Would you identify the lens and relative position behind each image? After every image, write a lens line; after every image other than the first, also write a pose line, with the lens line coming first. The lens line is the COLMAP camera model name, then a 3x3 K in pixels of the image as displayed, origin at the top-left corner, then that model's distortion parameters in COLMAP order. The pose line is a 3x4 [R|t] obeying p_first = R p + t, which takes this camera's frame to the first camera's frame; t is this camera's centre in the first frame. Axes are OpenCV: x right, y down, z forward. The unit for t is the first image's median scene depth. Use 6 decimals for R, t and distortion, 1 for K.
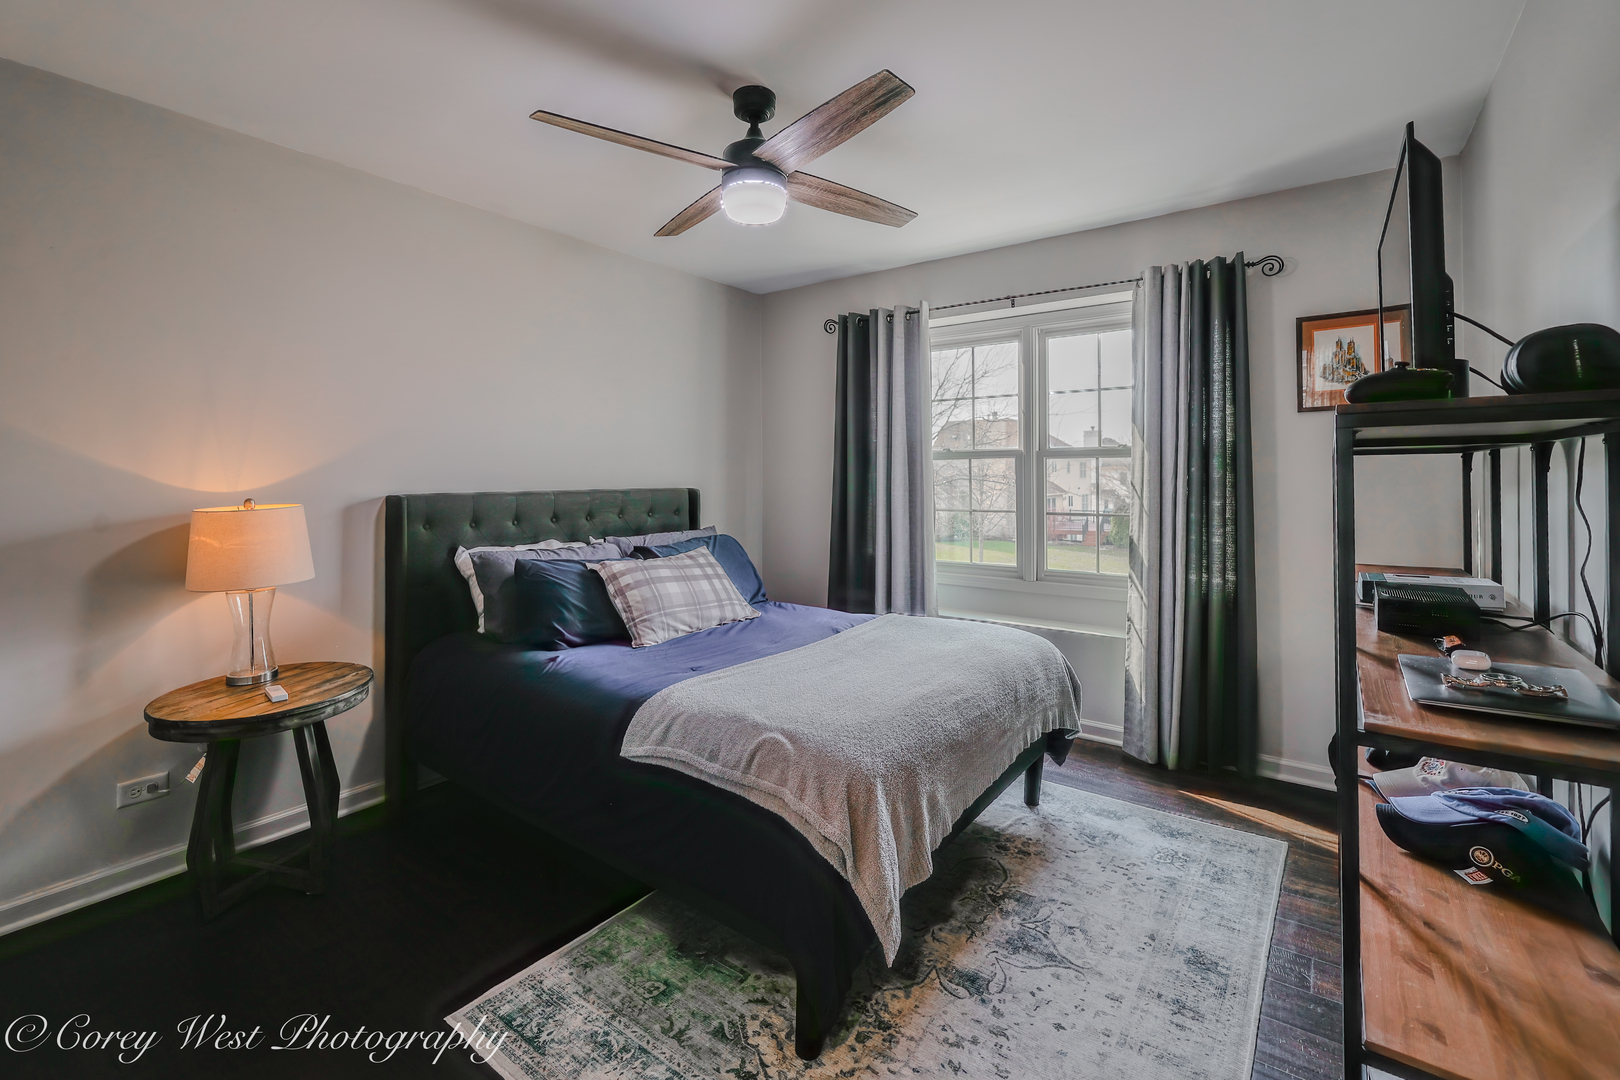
lens RADIAL K [[704.5, 0, 812.2], [0, 704.5, 477.1], [0, 0, 1]] dist [0.002281, -0.000165]
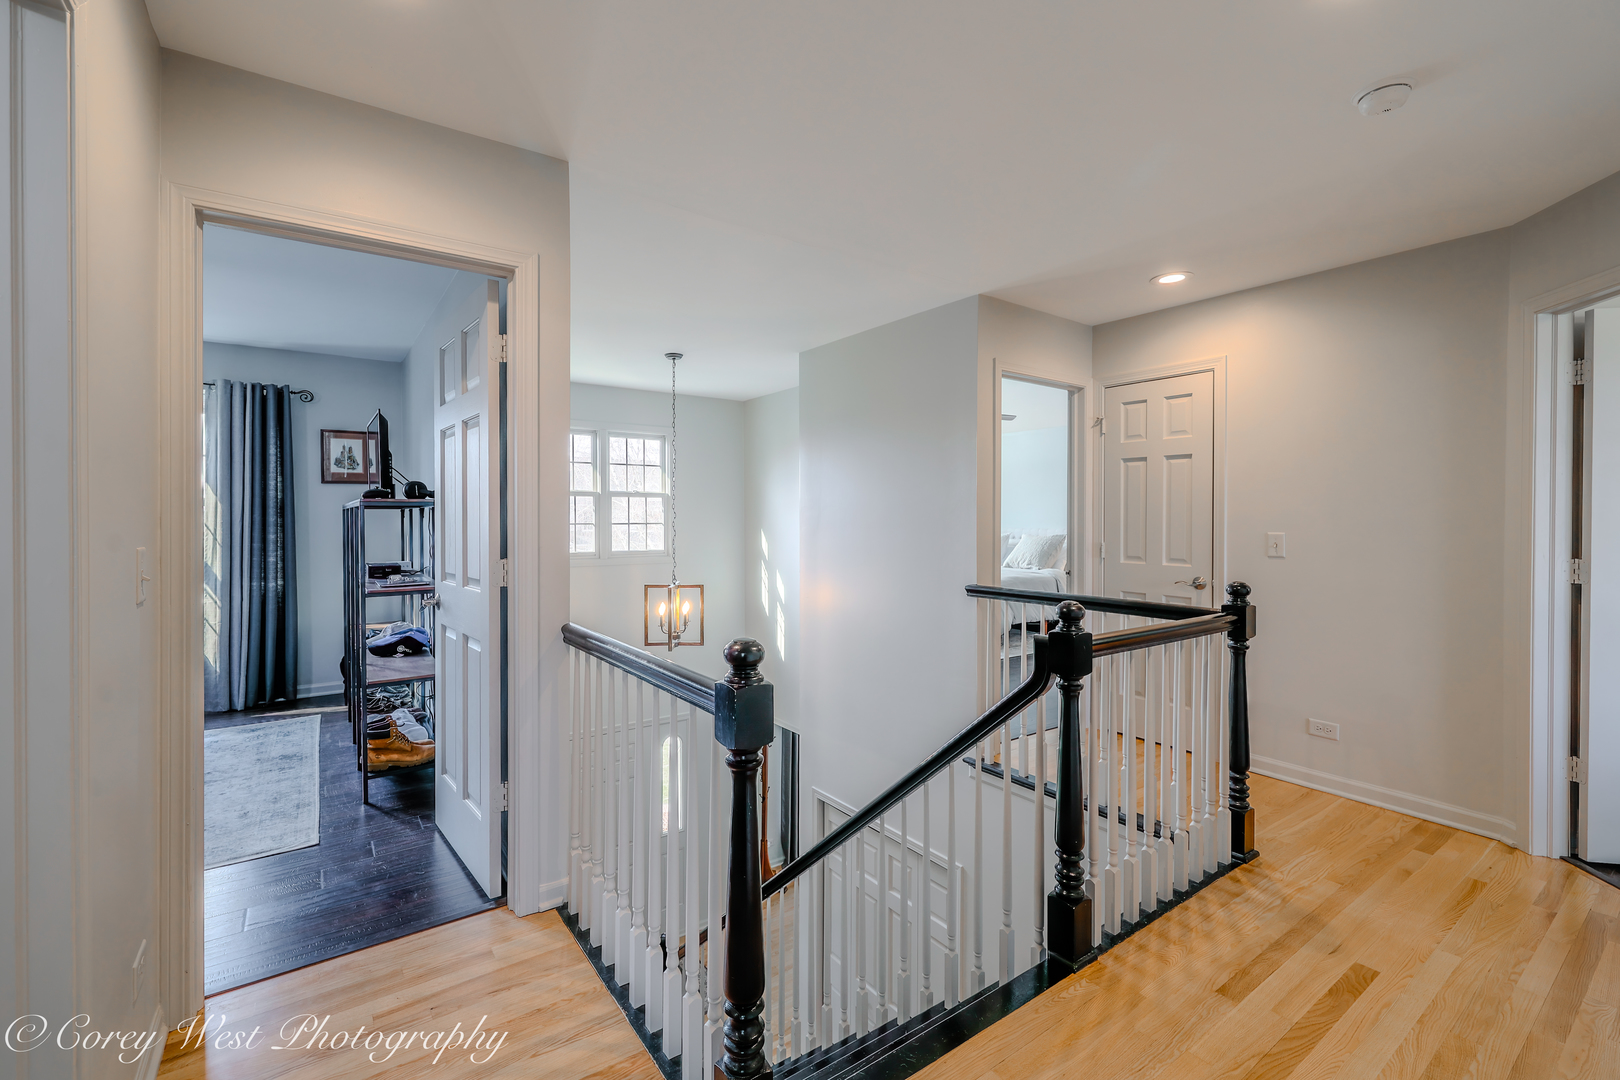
lens RADIAL K [[704.5, 0, 811.4], [0, 704.5, 528.5], [0, 0, 1]] dist [0.002281, -0.000165]
pose [[0.310951, -0.006268, 0.950405, -0.575220], [-0.008152, 0.999924, 0.009262, -0.006958], [-0.950391, -0.010628, 0.310876, -0.673952]]
